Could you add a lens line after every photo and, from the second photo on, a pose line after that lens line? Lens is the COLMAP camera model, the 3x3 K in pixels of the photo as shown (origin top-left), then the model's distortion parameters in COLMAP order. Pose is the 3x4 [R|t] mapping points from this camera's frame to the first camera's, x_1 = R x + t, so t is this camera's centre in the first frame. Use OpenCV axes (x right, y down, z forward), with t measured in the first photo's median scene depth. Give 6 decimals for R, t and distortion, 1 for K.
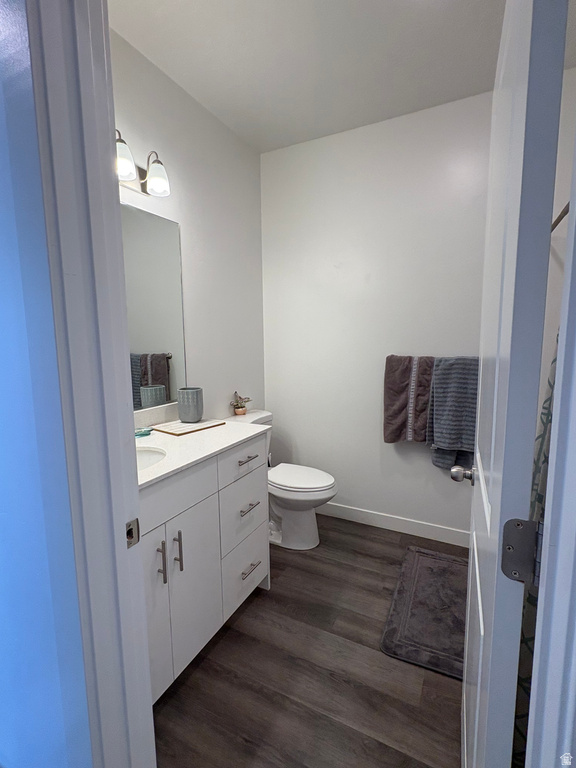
lens RADIAL K [[364.2, 0, 285.7], [0, 364.2, 382.7], [0, 0, 1]] dist [-0.018320, 0.000310]
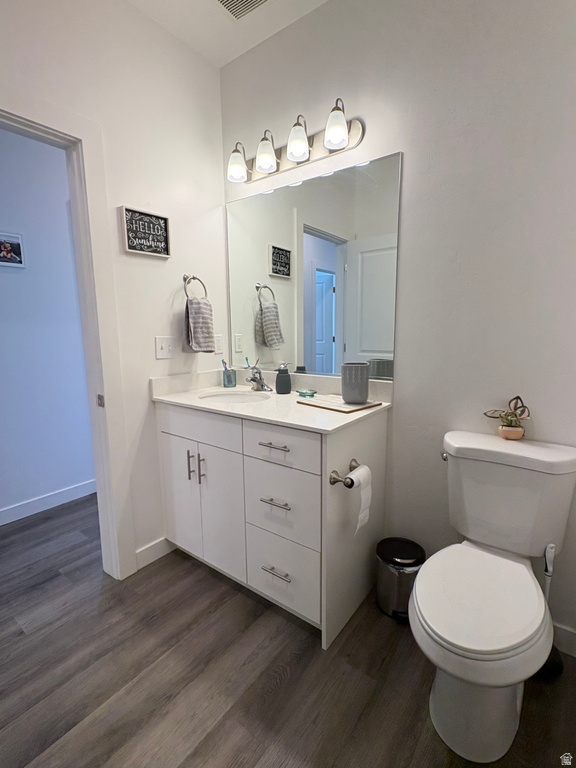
lens RADIAL K [[364.2, 0, 290.6], [0, 364.2, 385.3], [0, 0, 1]] dist [-0.018320, 0.000310]
pose [[-0.173254, 0.163755, -0.971168, 0.714501], [-0.108744, 0.976871, 0.184116, -0.087595], [0.978855, 0.137507, -0.151439, 1.196785]]
